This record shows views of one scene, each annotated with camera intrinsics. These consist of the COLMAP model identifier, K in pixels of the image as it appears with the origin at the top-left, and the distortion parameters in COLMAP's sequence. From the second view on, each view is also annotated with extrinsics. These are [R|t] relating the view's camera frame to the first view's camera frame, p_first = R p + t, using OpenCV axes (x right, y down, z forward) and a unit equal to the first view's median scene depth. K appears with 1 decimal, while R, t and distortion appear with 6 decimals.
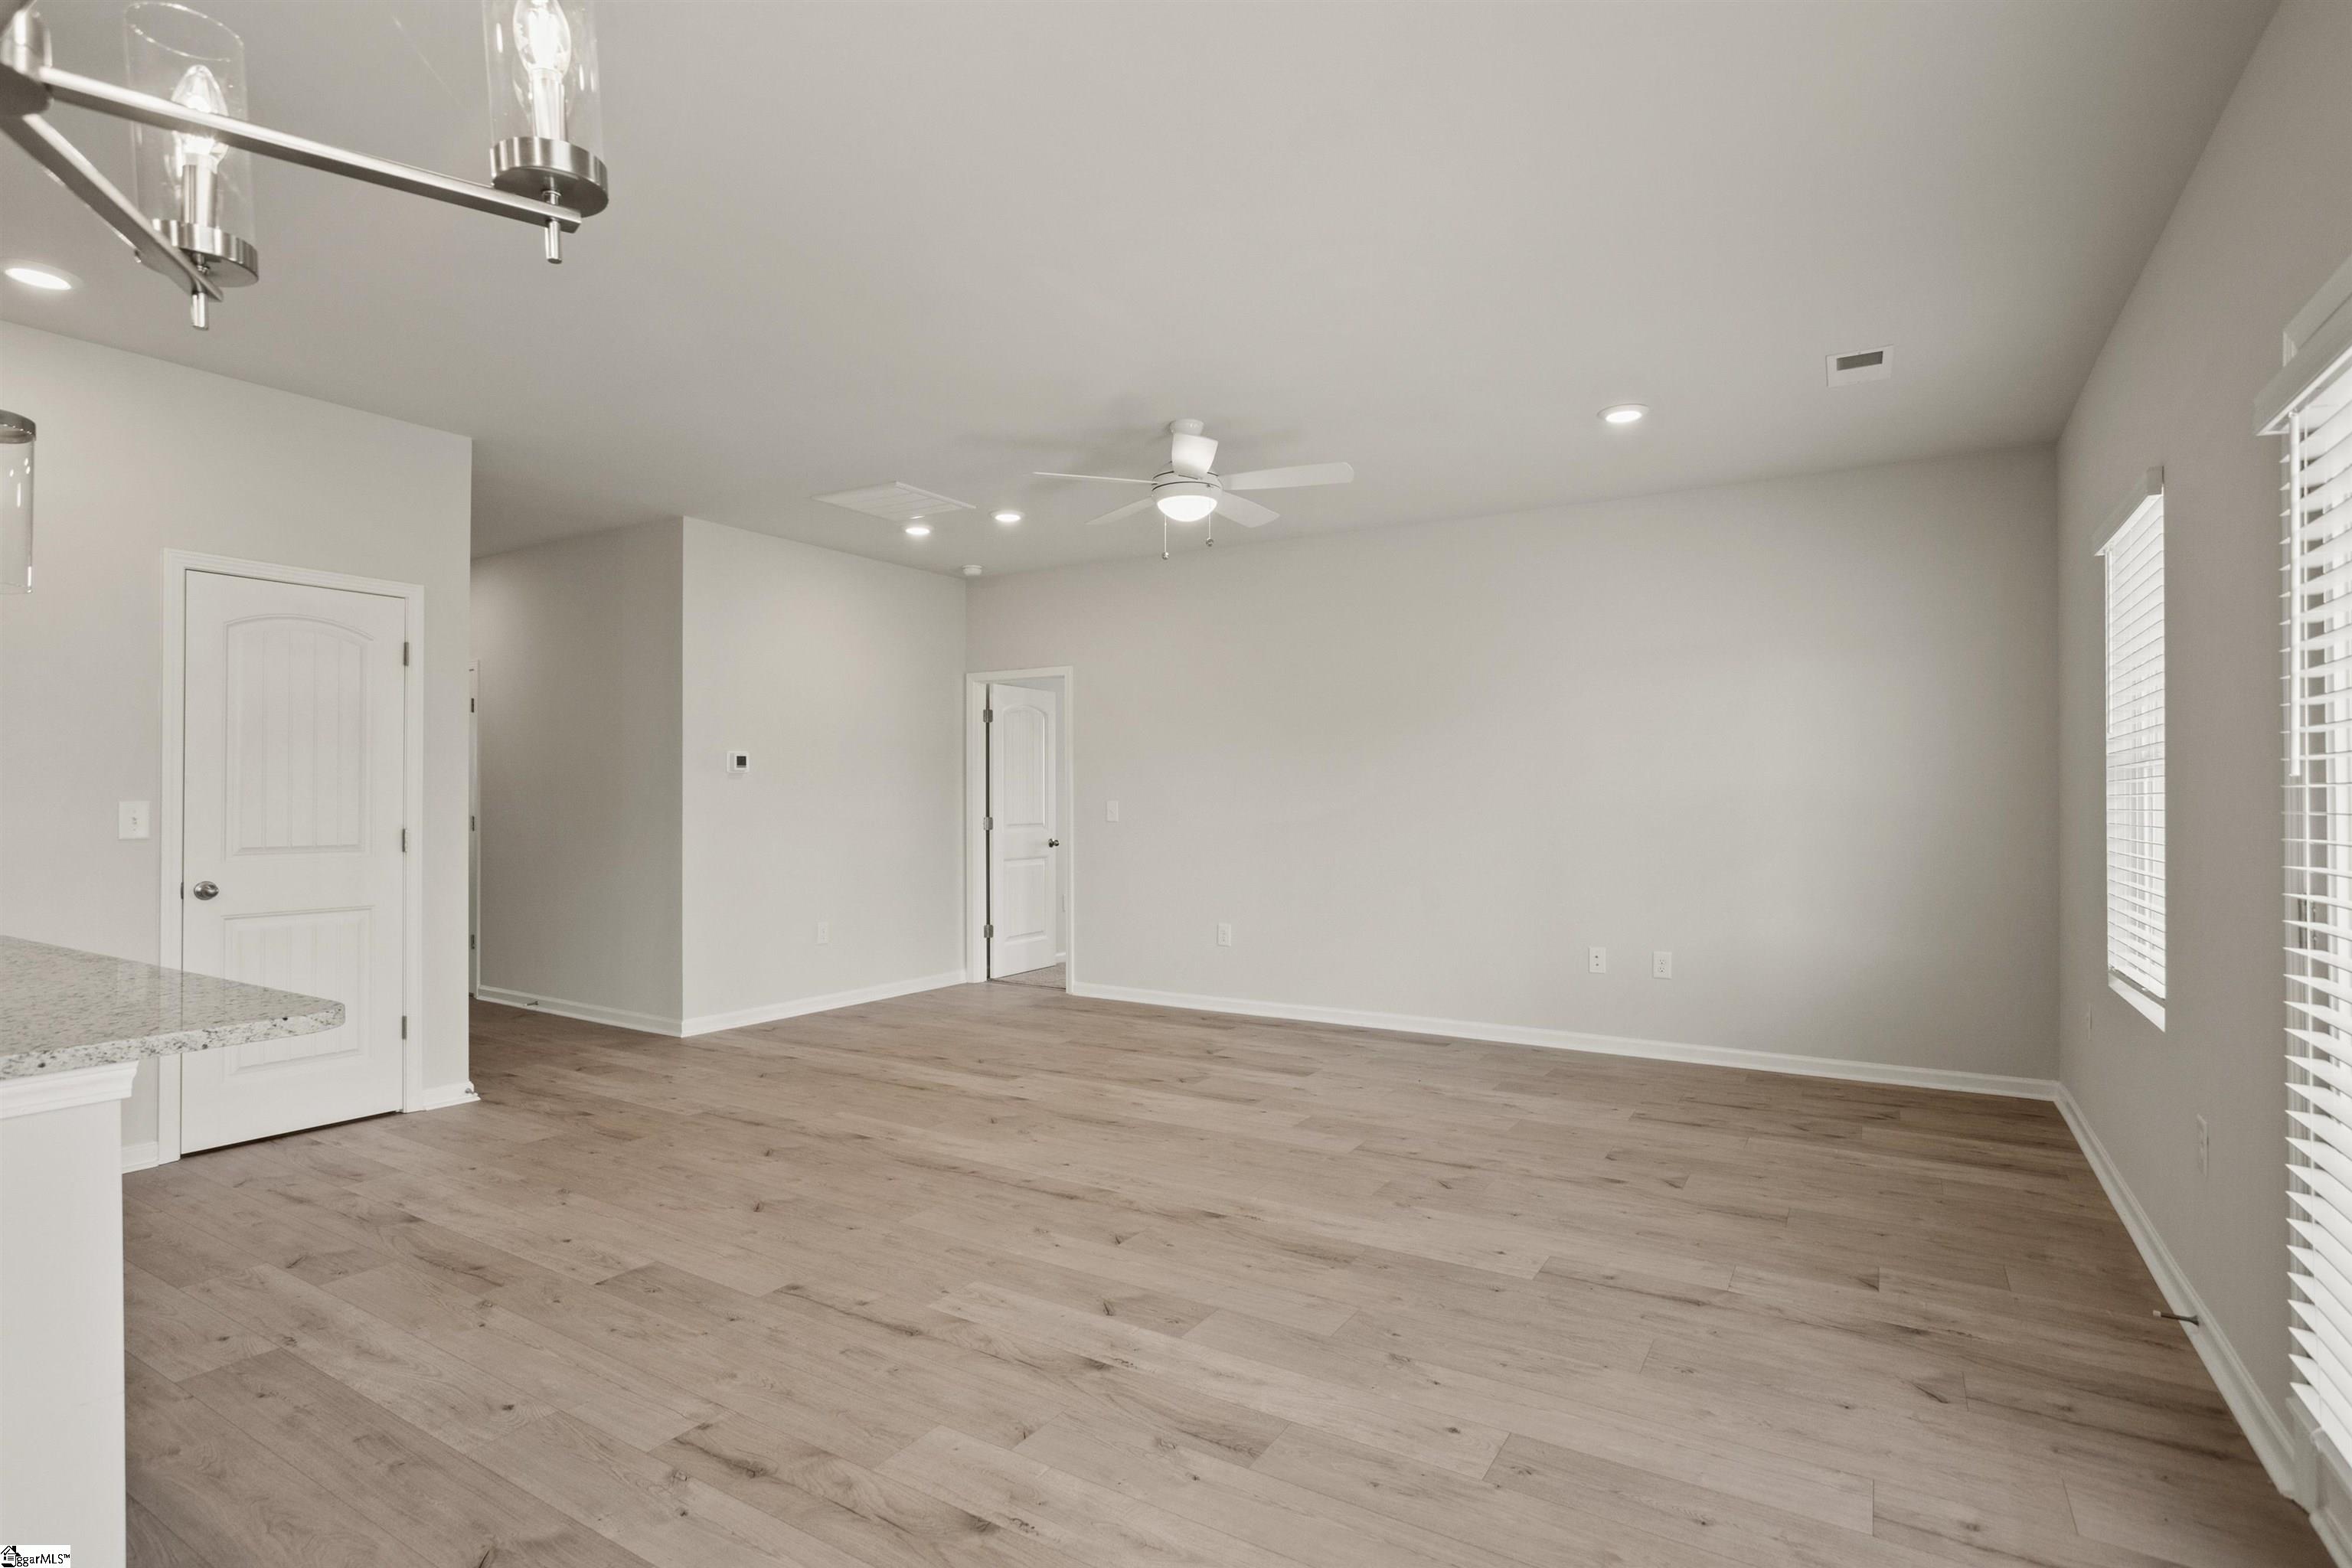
lens RADIAL K [[1185.2, 0, 1102.6], [0, 1185.2, 798.6], [0, 0, 1]] dist [-0.023460, 0.009089]
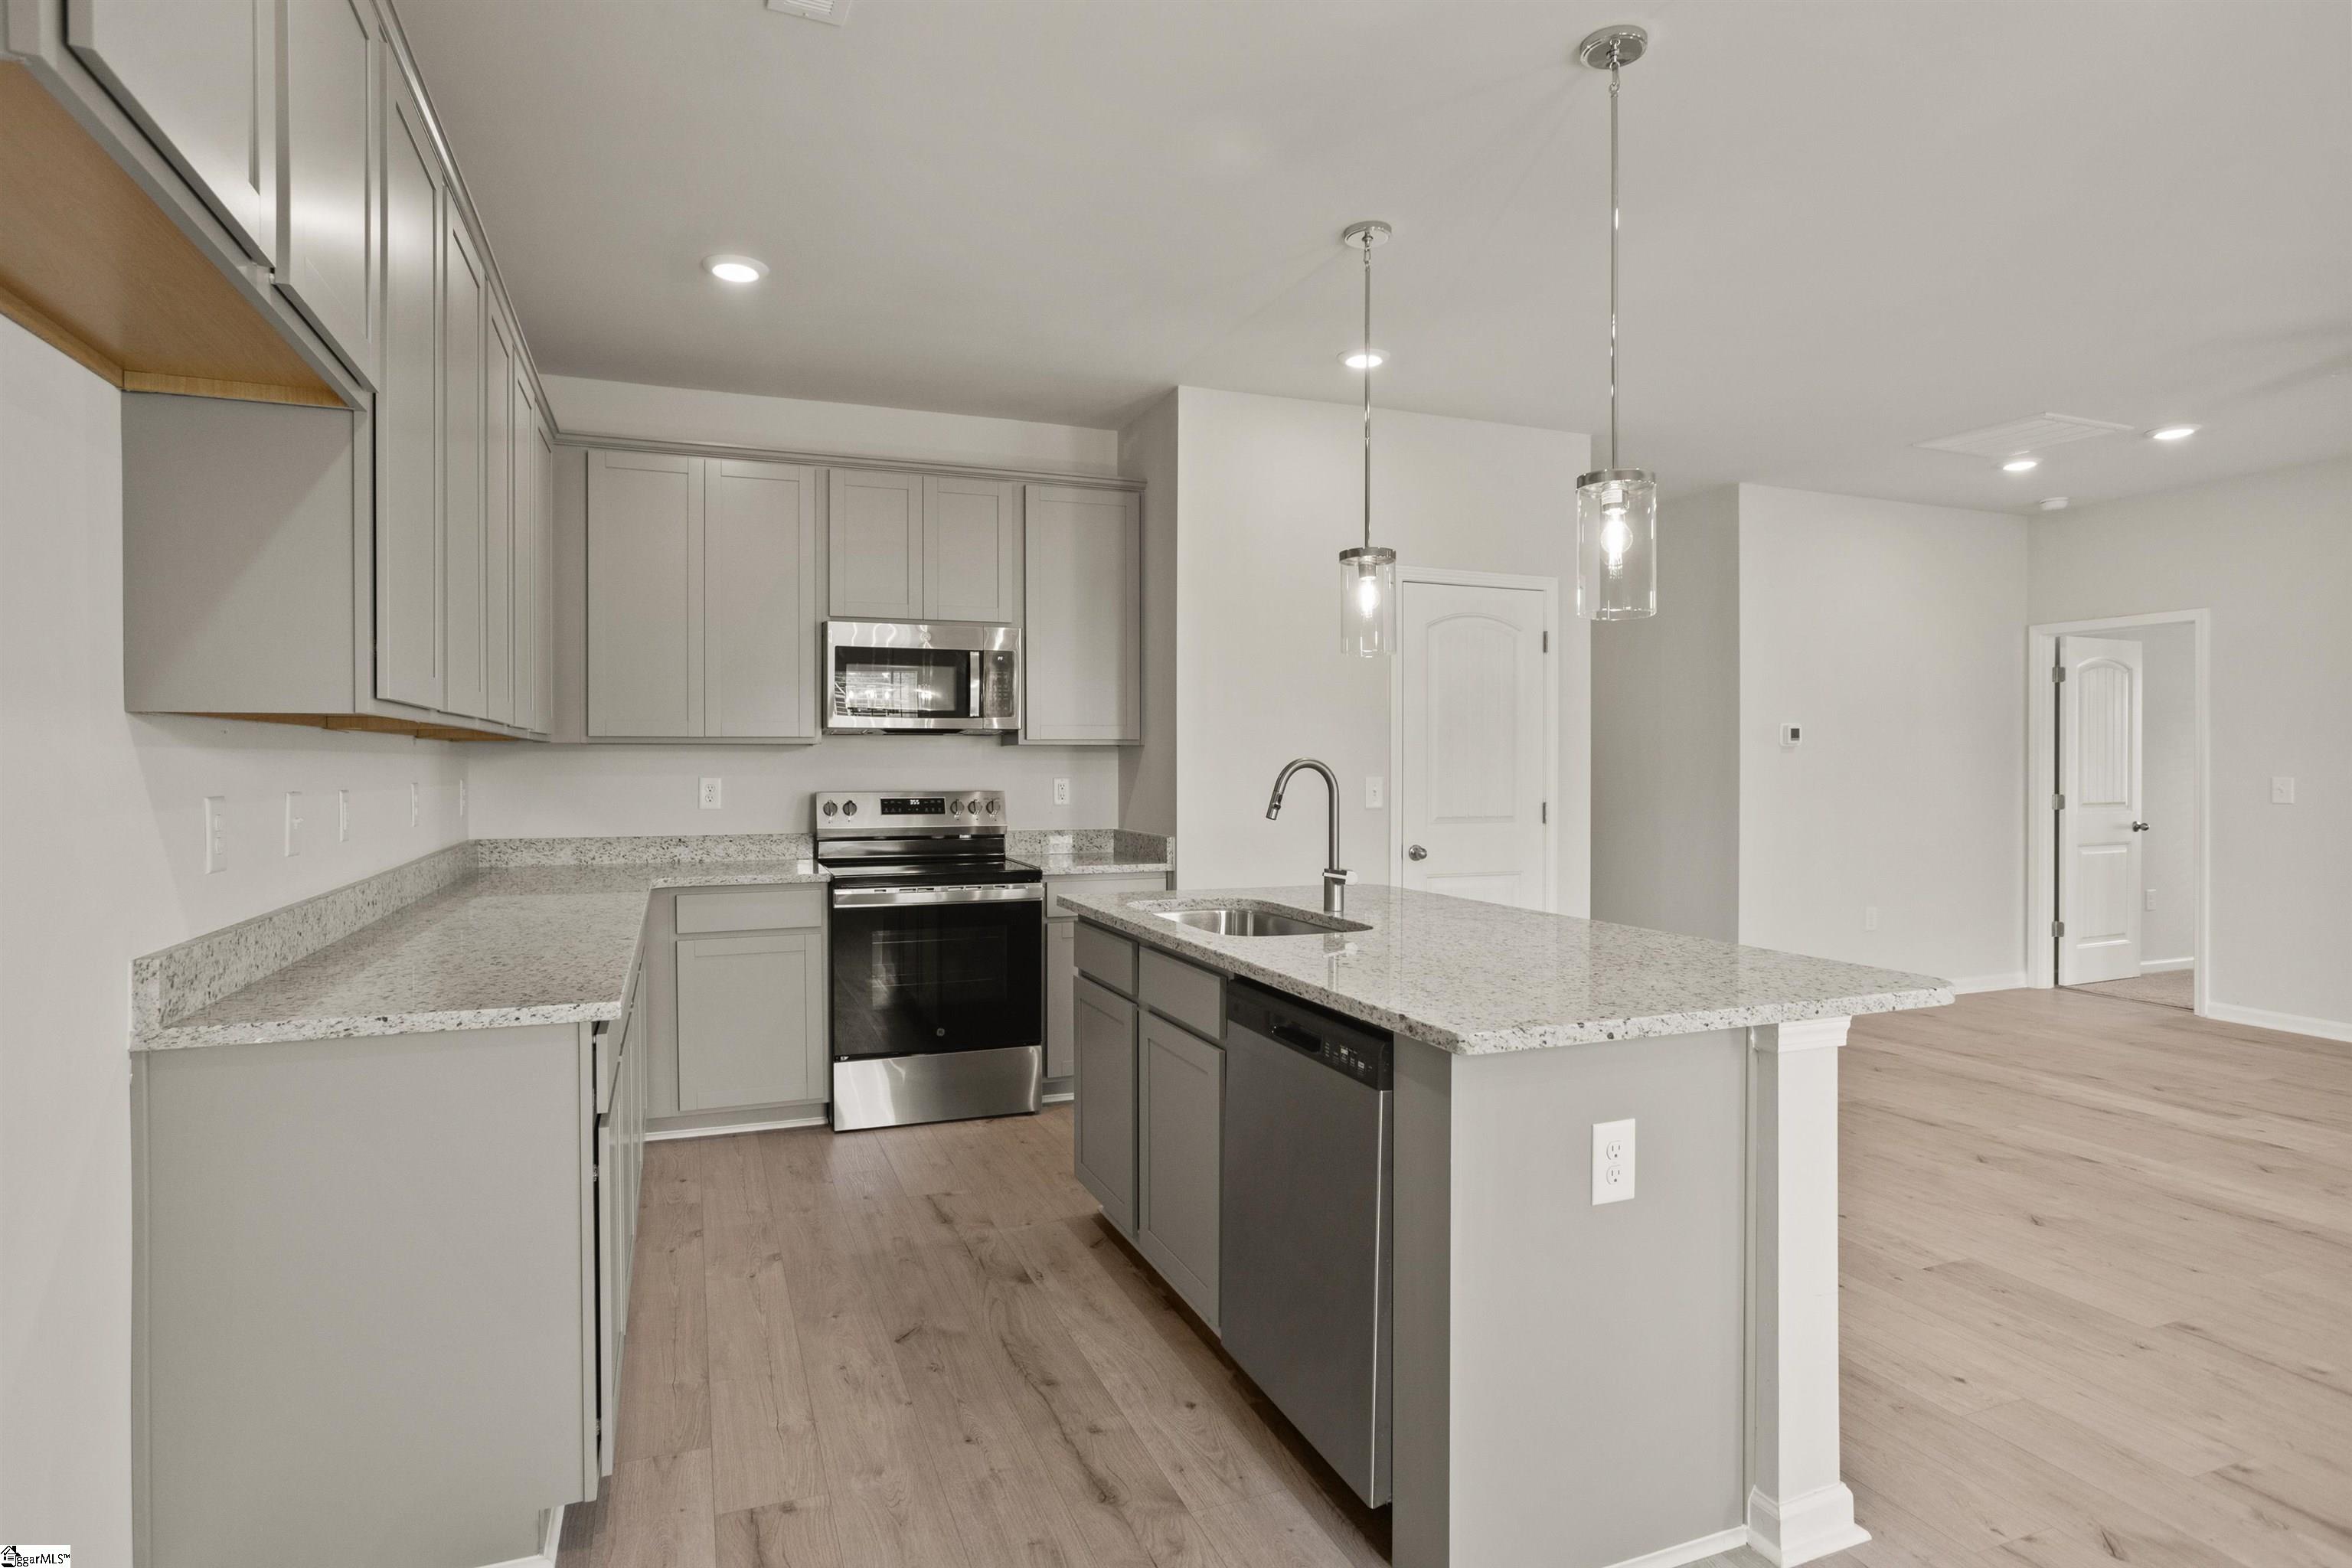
lens RADIAL K [[1185.2, 0, 1129.8], [0, 1185.2, 787.9], [0, 0, 1]] dist [-0.023460, 0.009089]
pose [[0.810415, 0.009806, -0.585775, -0.298965], [0.000086, 0.999858, 0.016856, -0.006726], [0.585857, -0.013711, 0.810299, -0.138088]]
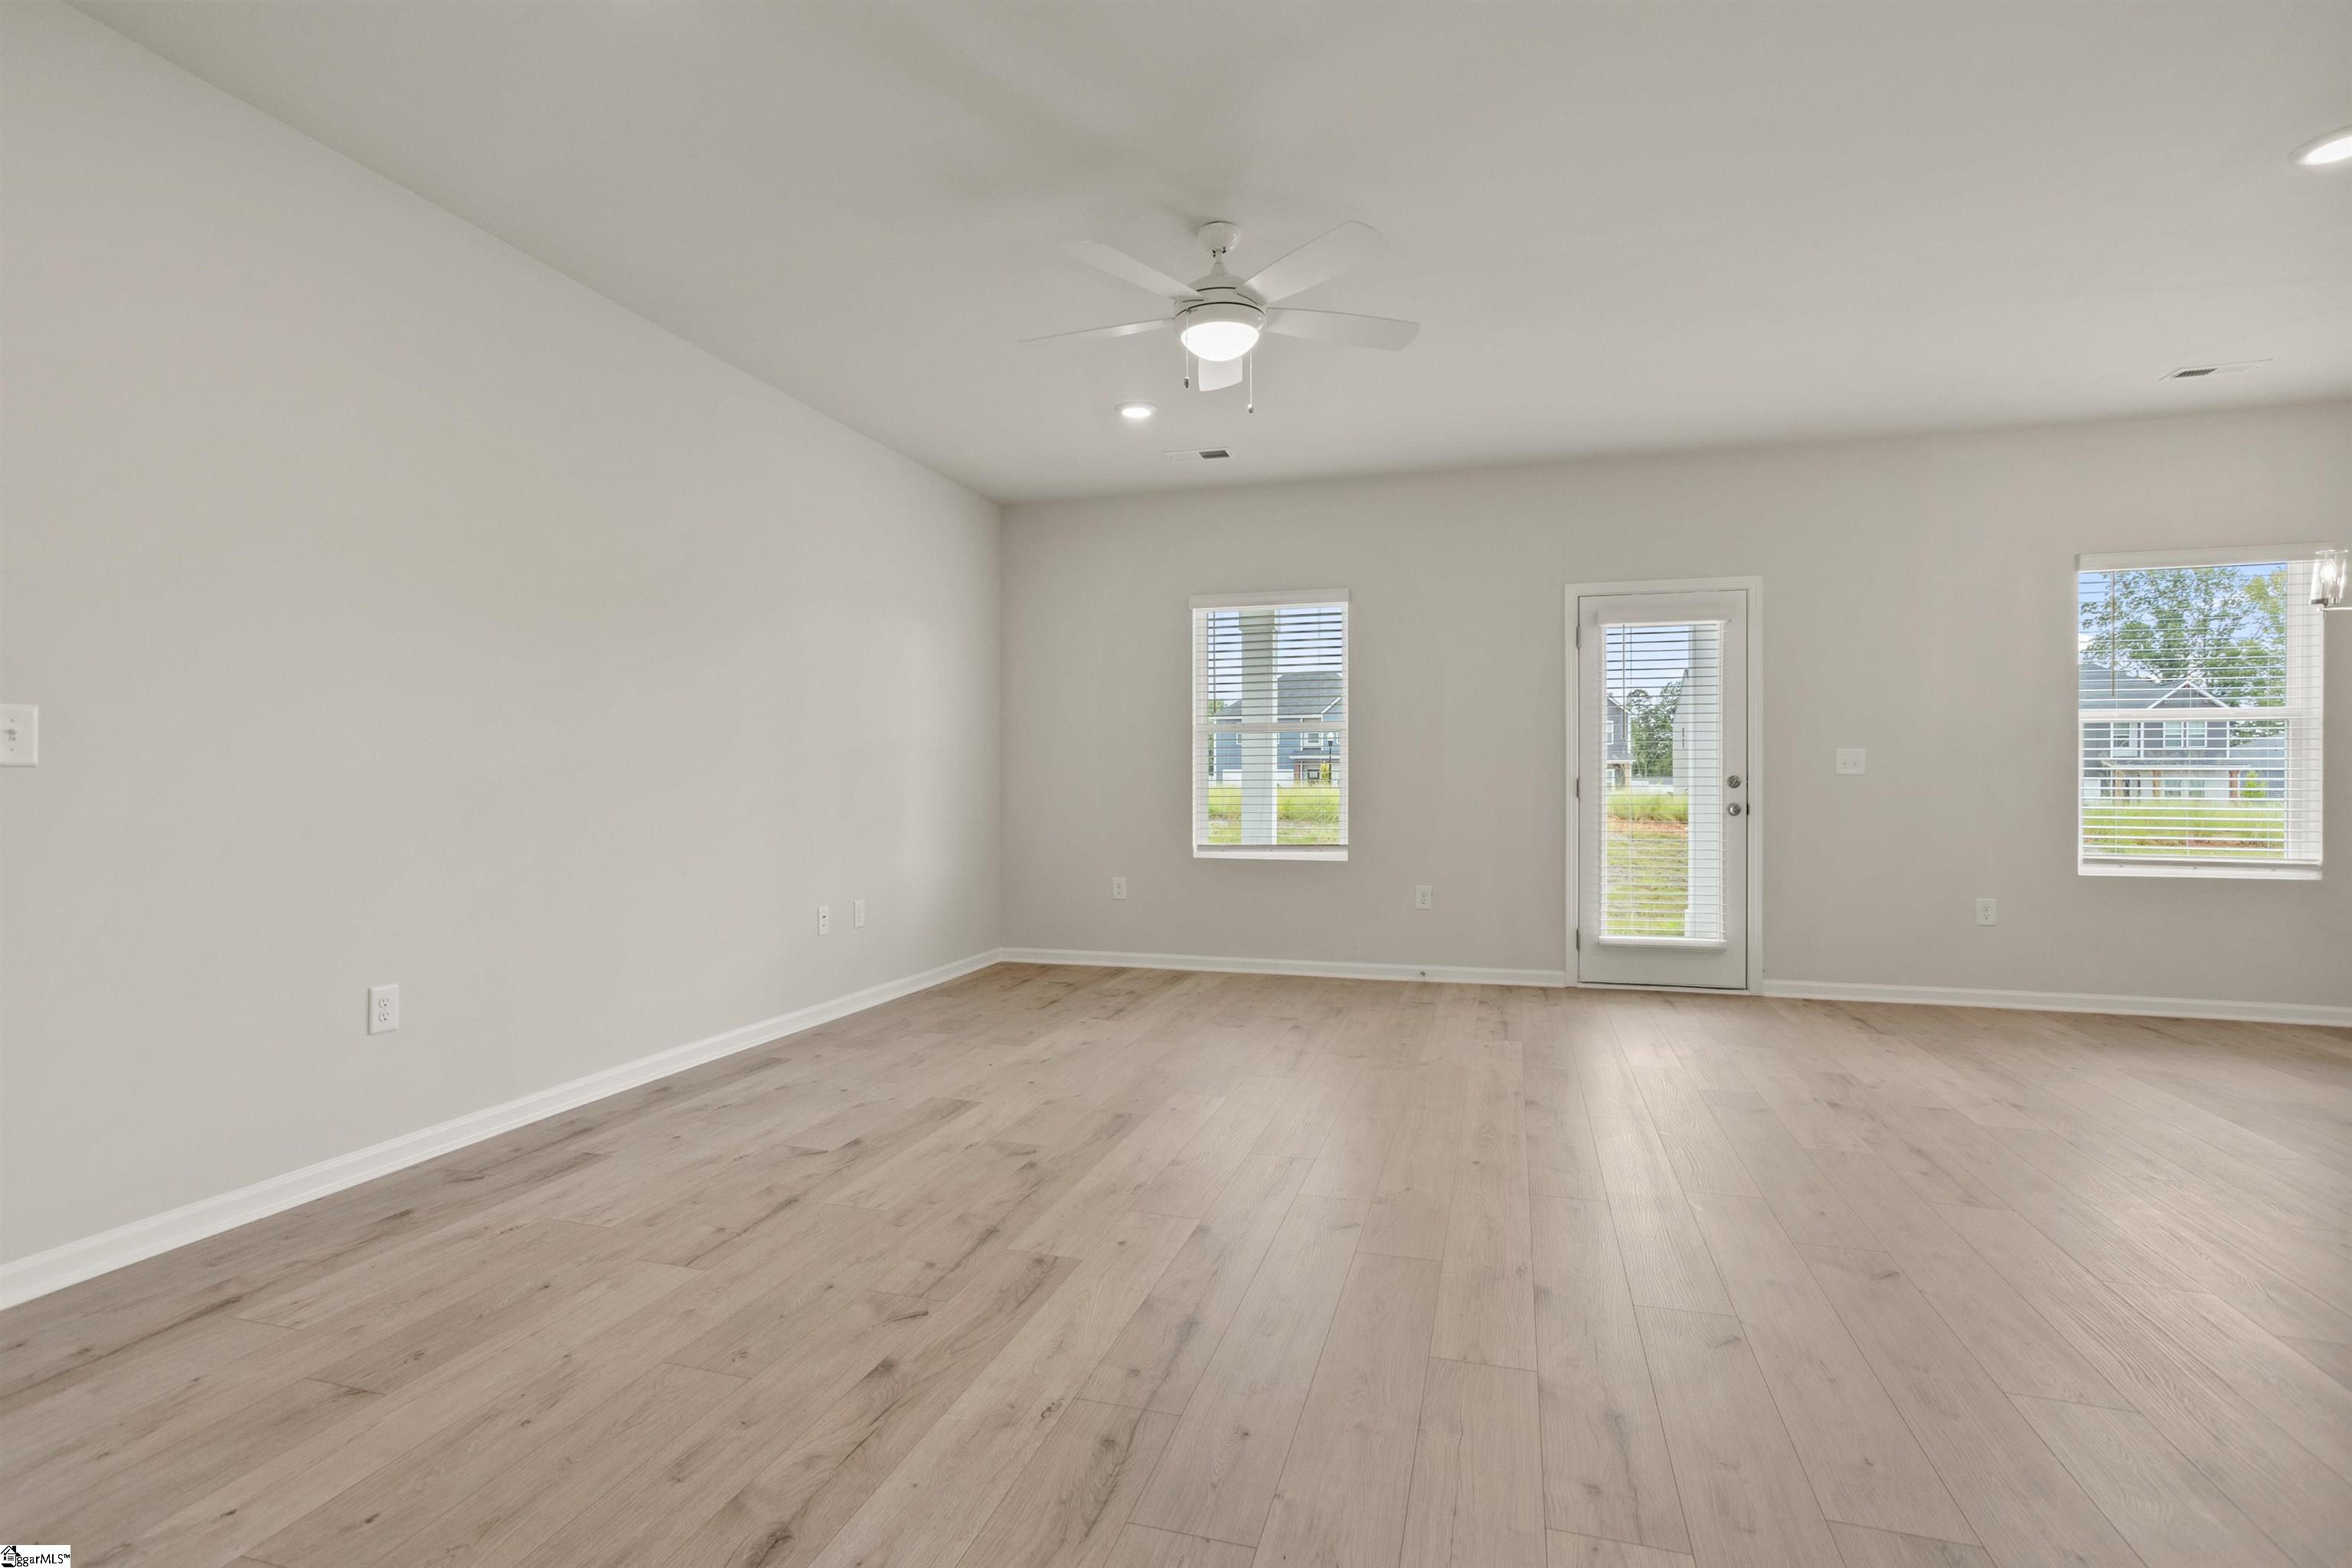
lens RADIAL K [[1134.6, 0, 1165.0], [0, 1134.6, 783.5], [0, 0, 1]] dist [-0.021828, 0.012594]
pose [[-0.290742, -0.000840, 0.956801, -0.730379], [0.005498, 0.999982, 0.002548, 0.041362], [-0.956786, 0.006001, -0.290732, 1.447648]]
